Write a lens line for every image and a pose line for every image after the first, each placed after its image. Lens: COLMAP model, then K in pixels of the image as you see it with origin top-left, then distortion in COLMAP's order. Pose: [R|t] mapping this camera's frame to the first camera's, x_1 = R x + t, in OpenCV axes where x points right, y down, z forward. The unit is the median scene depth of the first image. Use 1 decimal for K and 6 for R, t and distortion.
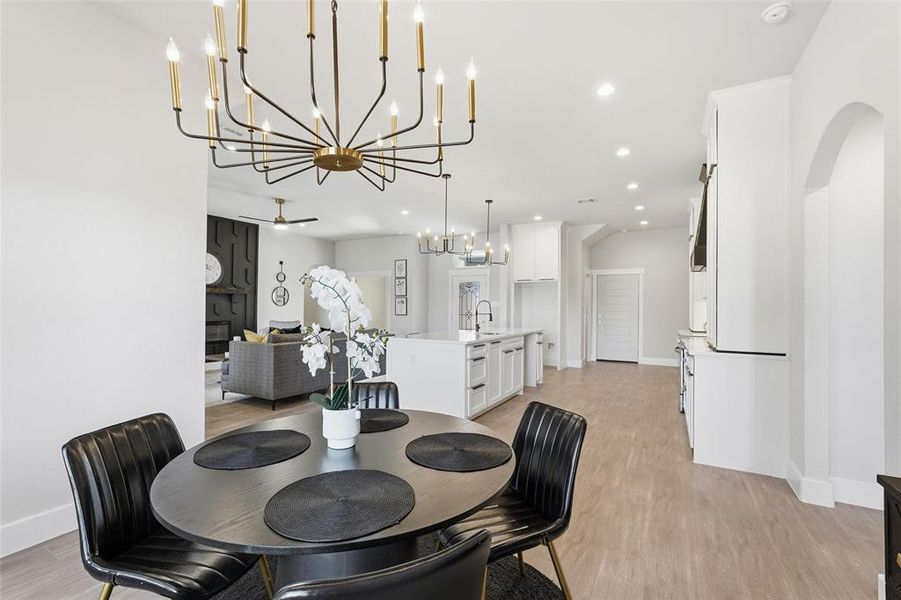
lens RADIAL K [[404.4, 0, 445.2], [0, 404.4, 298.0], [0, 0, 1]] dist [-0.005616, 0.002956]
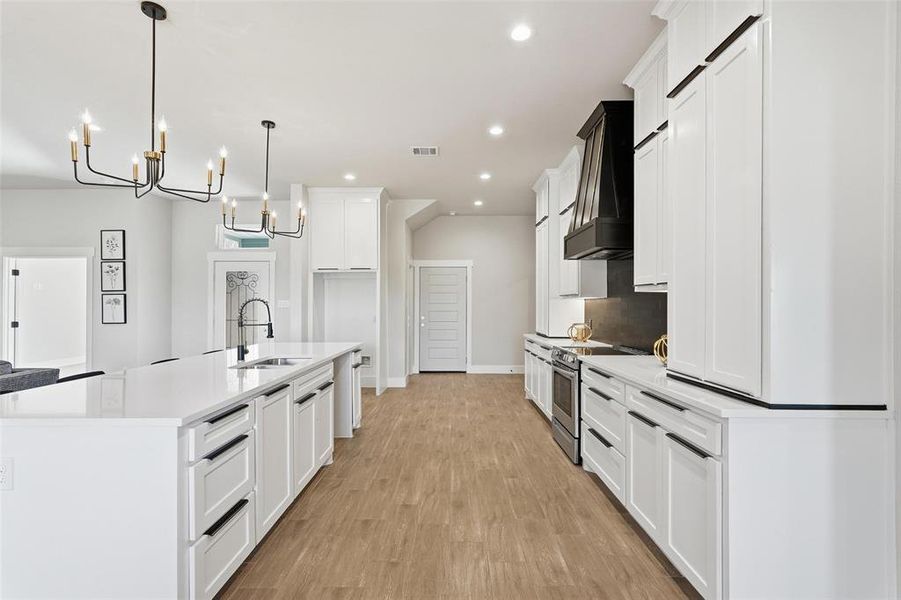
lens RADIAL K [[404.4, 0, 451.0], [0, 404.4, 302.0], [0, 0, 1]] dist [-0.005616, 0.002956]
pose [[0.875833, -0.007030, 0.482562, 0.045987], [-0.000998, 0.999865, 0.016377, 0.000518], [-0.482613, -0.014825, 0.875708, 0.298798]]
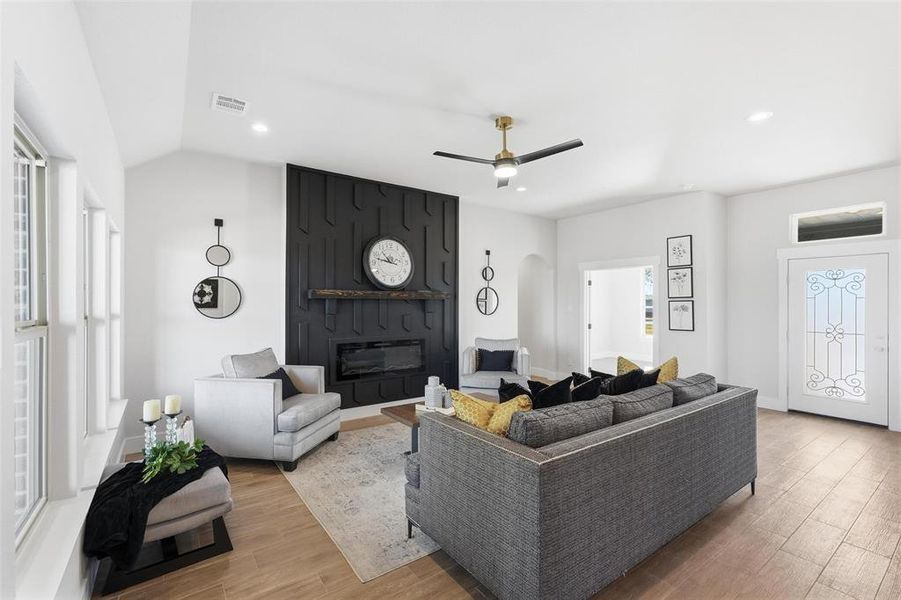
lens RADIAL K [[404.4, 0, 449.5], [0, 404.4, 303.3], [0, 0, 1]] dist [-0.005616, 0.002956]
pose [[0.909267, -0.008423, -0.416128, -0.207674], [0.014094, 0.999845, 0.010559, -0.010214], [0.415975, -0.015466, 0.909245, 0.398054]]
